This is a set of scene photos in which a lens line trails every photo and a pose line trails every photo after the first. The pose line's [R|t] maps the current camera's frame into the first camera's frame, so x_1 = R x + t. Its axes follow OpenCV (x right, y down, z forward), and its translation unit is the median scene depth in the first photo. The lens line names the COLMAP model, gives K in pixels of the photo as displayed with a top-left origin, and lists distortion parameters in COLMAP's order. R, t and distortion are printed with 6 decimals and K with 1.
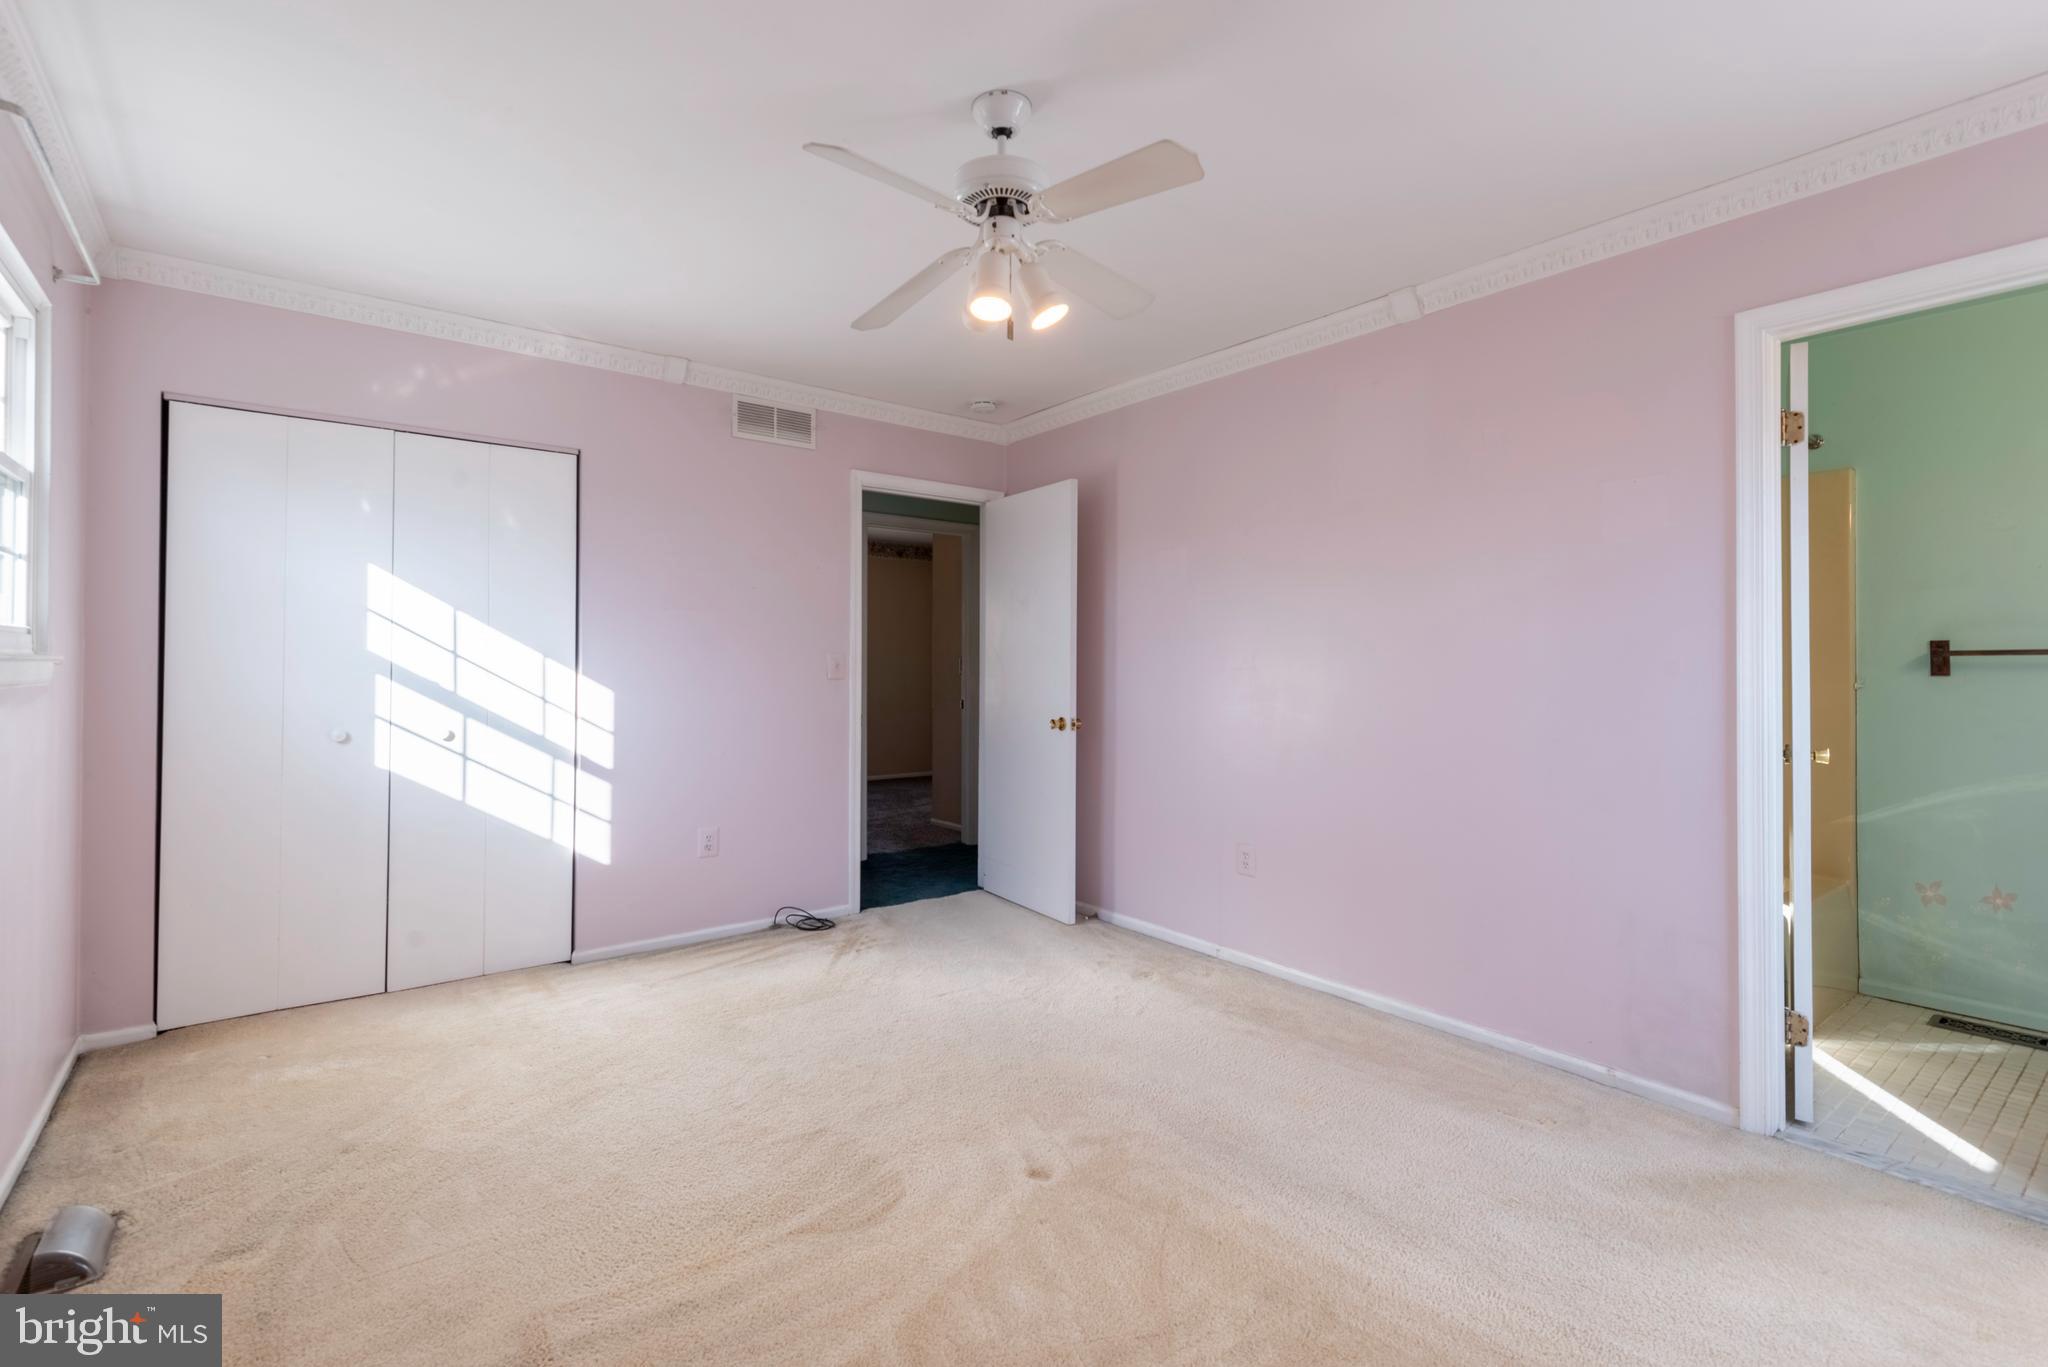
lens RADIAL K [[936.0, 0, 1013.6], [0, 936.0, 685.8], [0, 0, 1]] dist [0.017070, -0.005408]
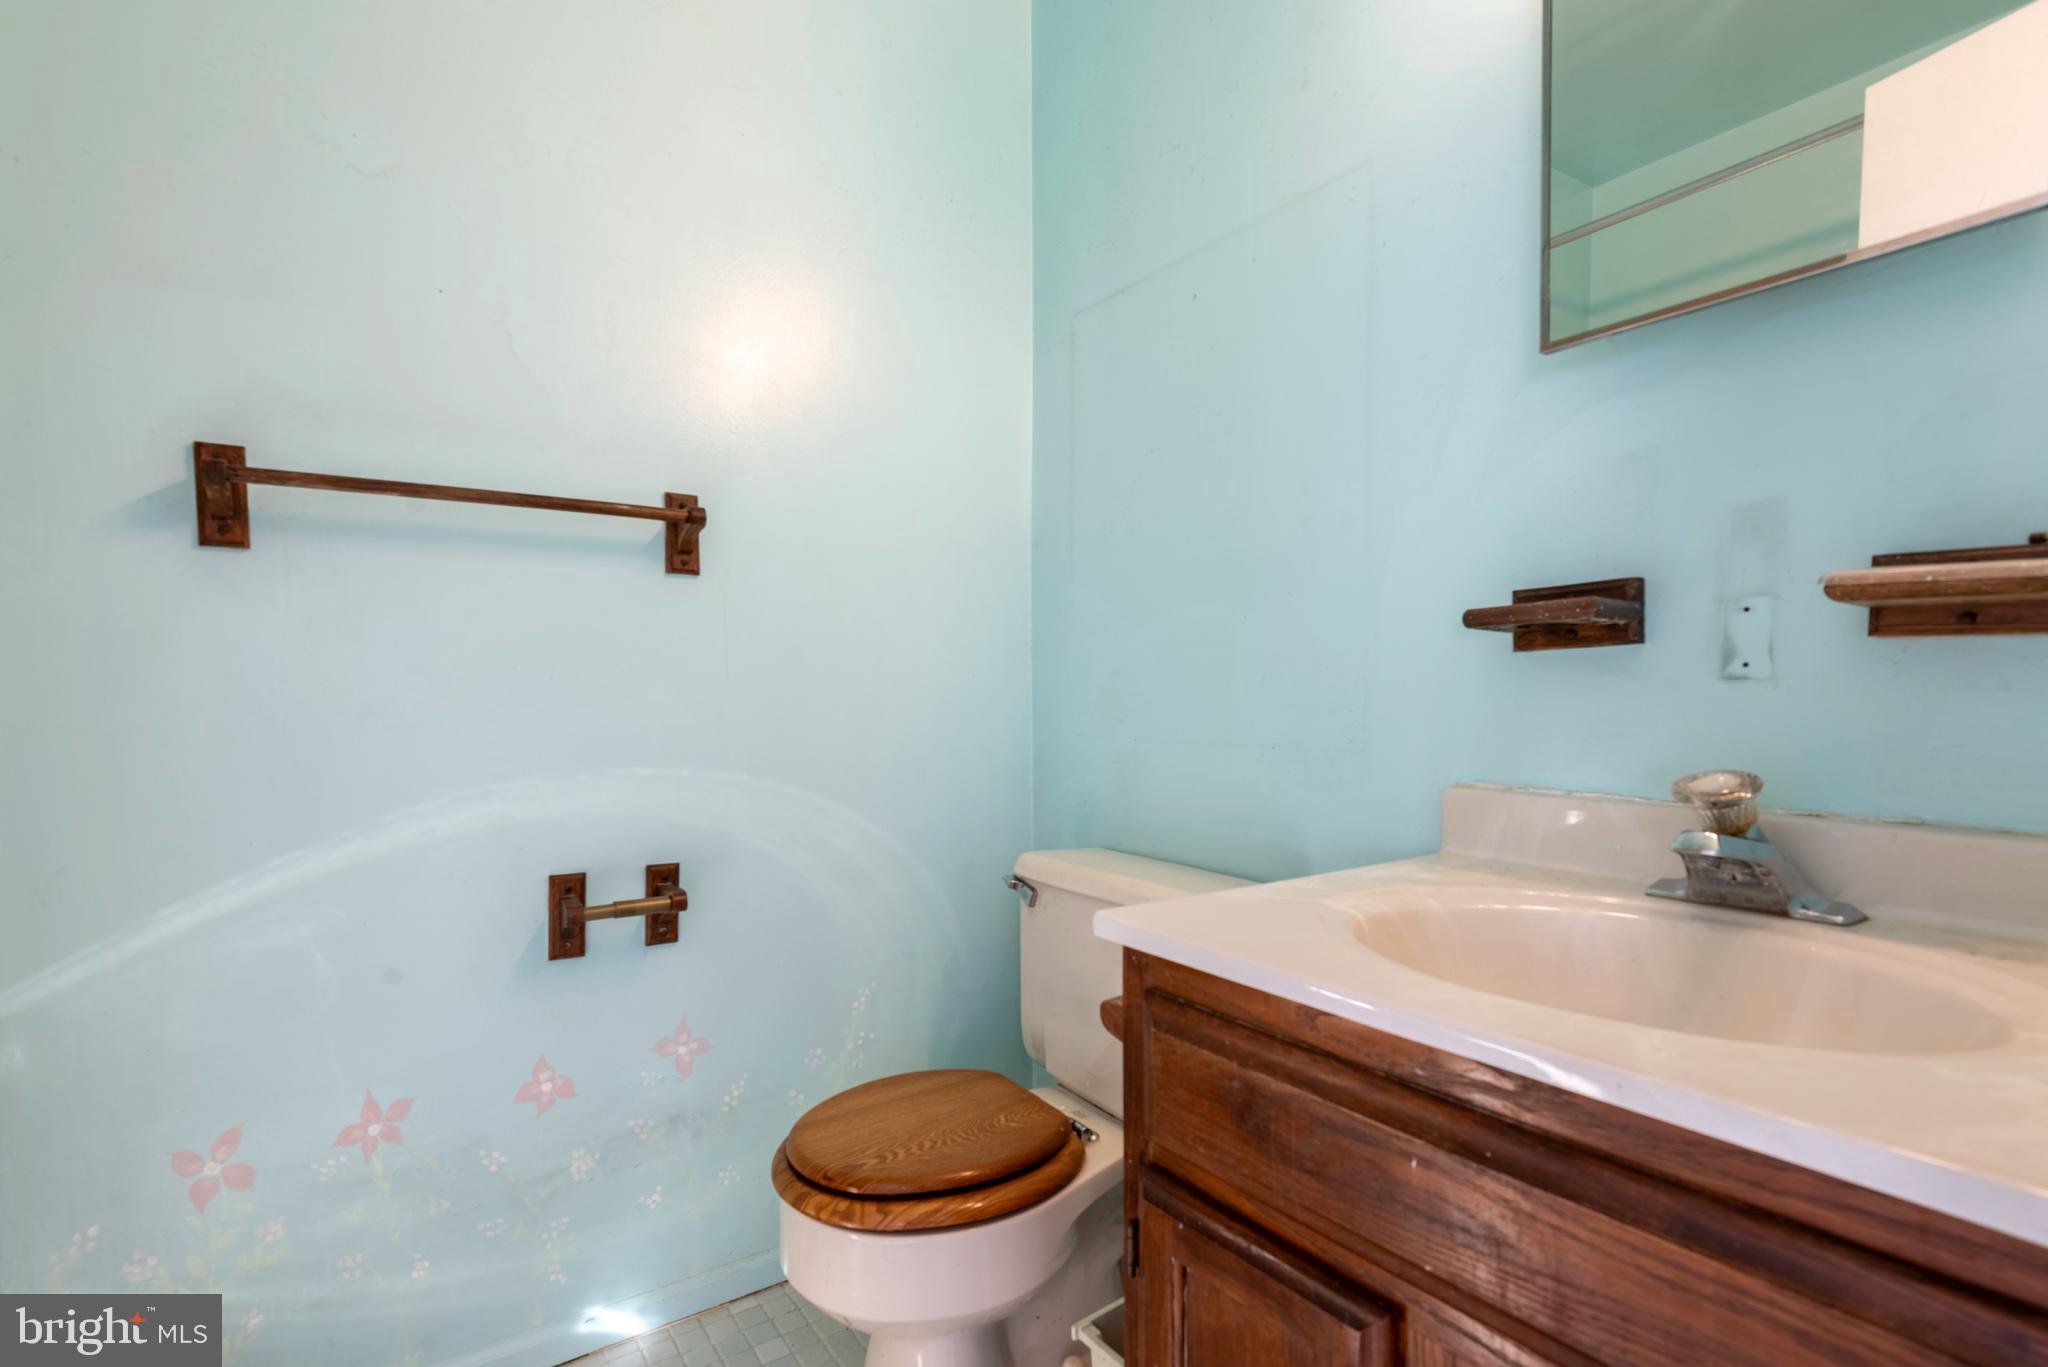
lens RADIAL K [[936.0, 0, 1015.1], [0, 936.0, 689.2], [0, 0, 1]] dist [0.017070, -0.005408]
pose [[0.102540, -0.029853, 0.994281, 0.671935], [0.001687, 0.999553, 0.029838, 0.030269], [-0.994727, -0.001382, 0.102545, 0.685495]]
